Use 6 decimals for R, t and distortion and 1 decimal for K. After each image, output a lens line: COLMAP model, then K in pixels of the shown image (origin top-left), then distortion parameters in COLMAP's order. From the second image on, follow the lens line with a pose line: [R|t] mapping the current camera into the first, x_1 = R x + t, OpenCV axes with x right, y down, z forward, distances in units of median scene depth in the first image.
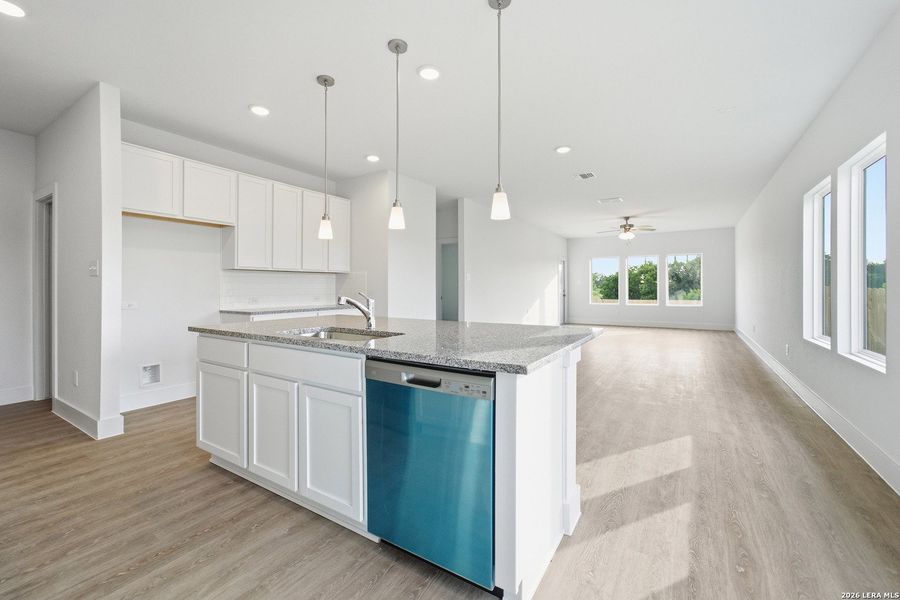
lens RADIAL K [[372.5, 0, 437.4], [0, 372.5, 286.7], [0, 0, 1]] dist [-0.001334, -0.000102]
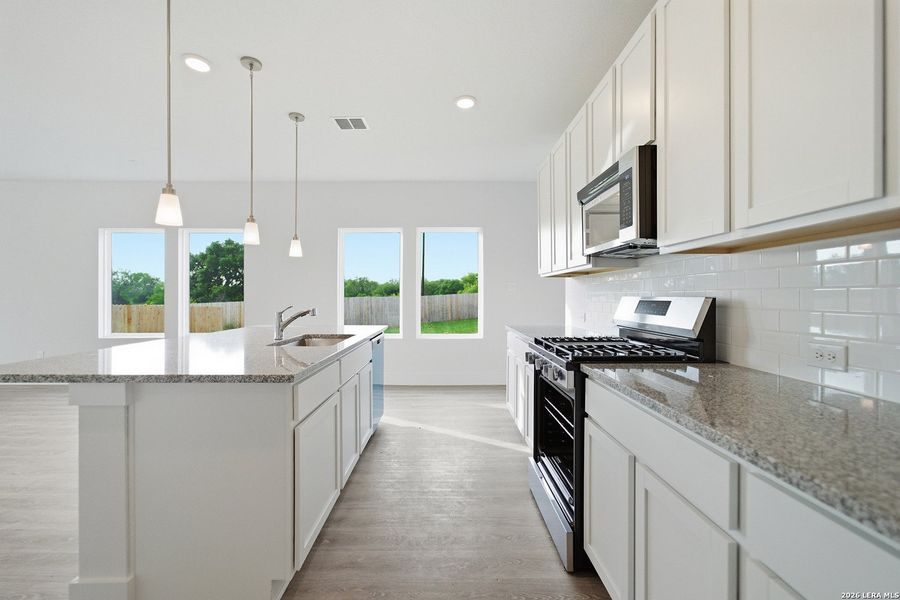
lens RADIAL K [[380.4, 0, 448.8], [0, 380.4, 297.4], [0, 0, 1]] dist [-0.022166, 0.000154]
pose [[-0.565658, -0.001738, 0.824638, -1.383661], [-0.003466, 0.999994, -0.000270, -0.008059], [-0.824633, -0.003011, -0.565660, 1.245283]]
